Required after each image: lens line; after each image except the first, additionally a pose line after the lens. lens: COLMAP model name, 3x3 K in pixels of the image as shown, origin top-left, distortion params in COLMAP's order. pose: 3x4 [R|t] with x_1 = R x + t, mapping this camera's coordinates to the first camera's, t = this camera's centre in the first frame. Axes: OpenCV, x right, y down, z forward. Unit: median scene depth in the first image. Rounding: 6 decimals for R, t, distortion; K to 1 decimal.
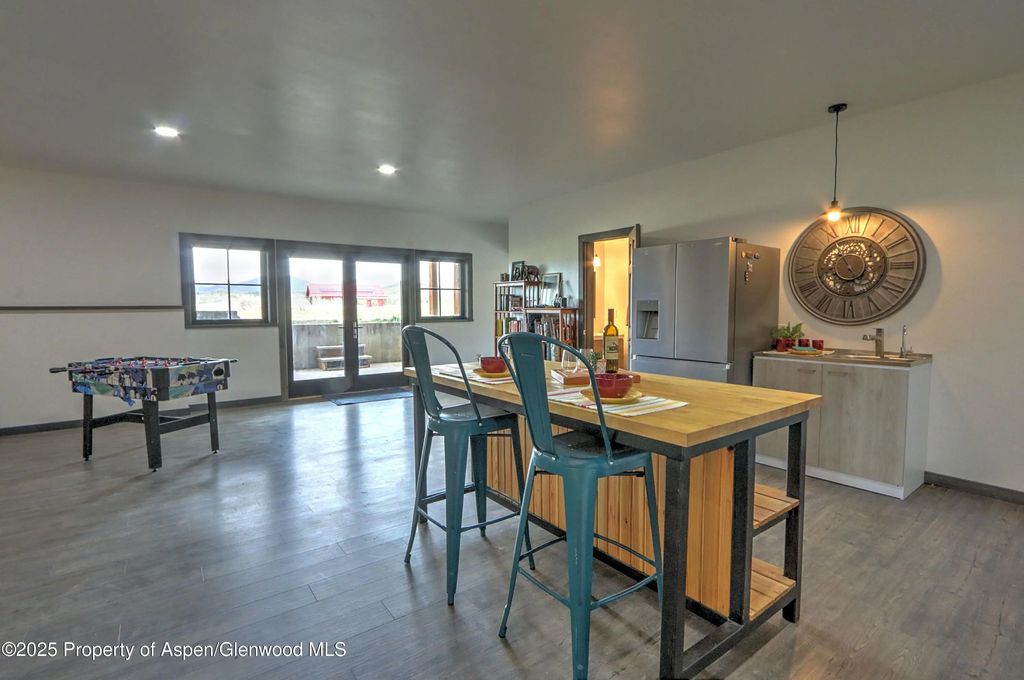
lens RADIAL K [[484.4, 0, 511.0], [0, 484.4, 336.4], [0, 0, 1]] dist [-0.012386, -0.001106]
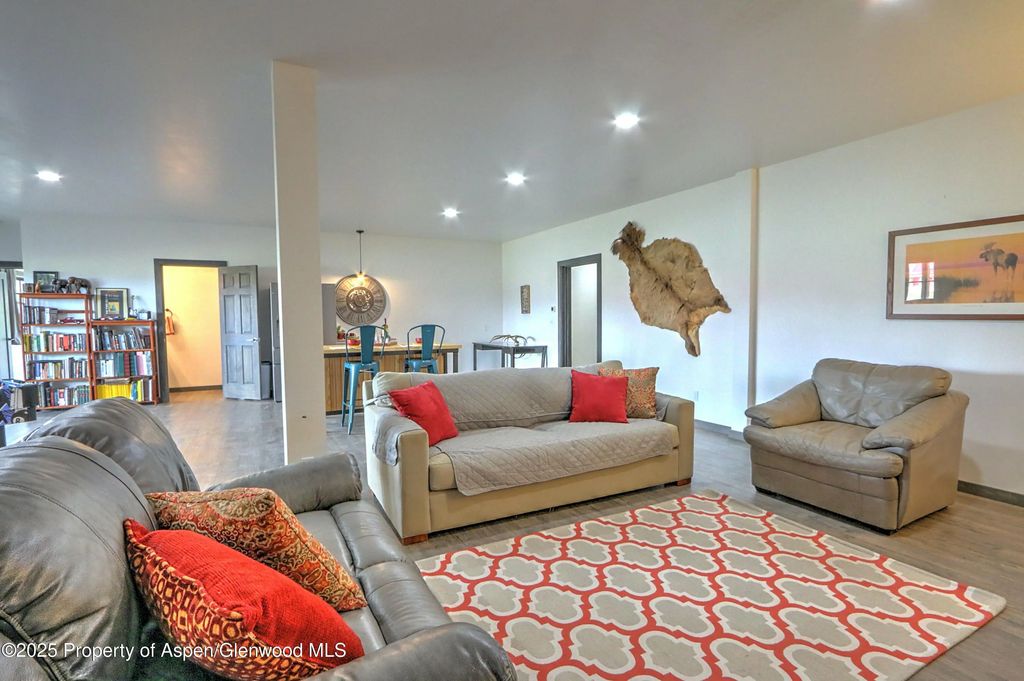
lens RADIAL K [[484.4, 0, 512.5], [0, 484.4, 340.1], [0, 0, 1]] dist [-0.012386, -0.001106]
pose [[0.149871, -0.052941, 0.987287, -1.313815], [0.060846, 0.997167, 0.044235, -0.013145], [-0.986831, 0.053443, 0.152668, -0.041116]]
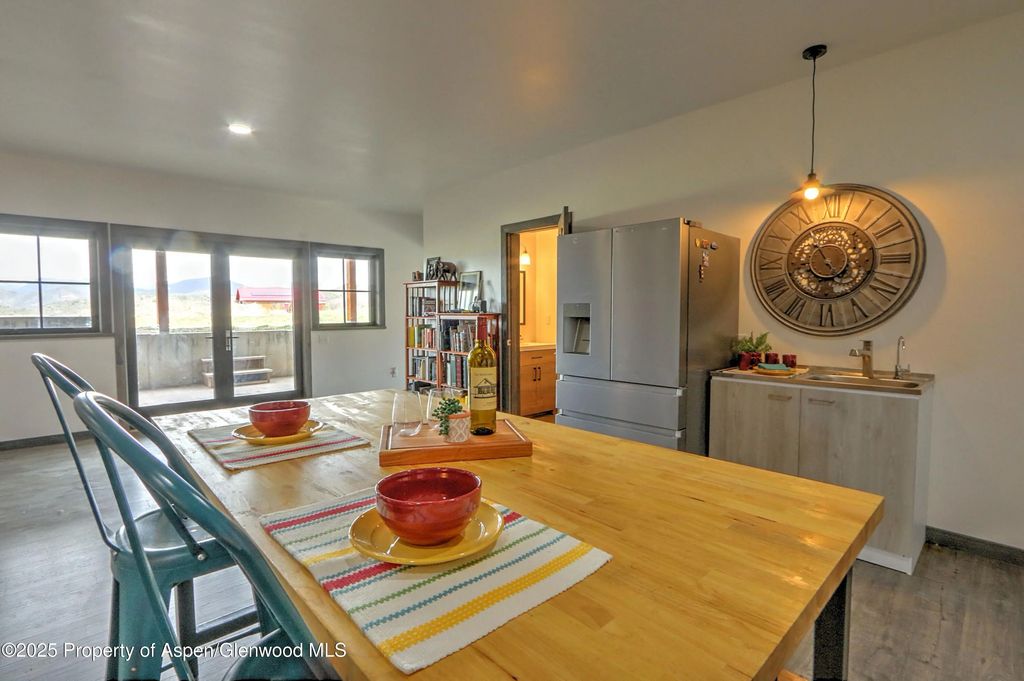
lens RADIAL K [[484.4, 0, 515.9], [0, 484.4, 338.9], [0, 0, 1]] dist [-0.012386, -0.001106]
pose [[0.993352, -0.005532, 0.114982, 0.101170], [0.005980, 0.999976, -0.003552, -0.016920], [-0.114960, 0.004216, 0.993361, 0.257478]]
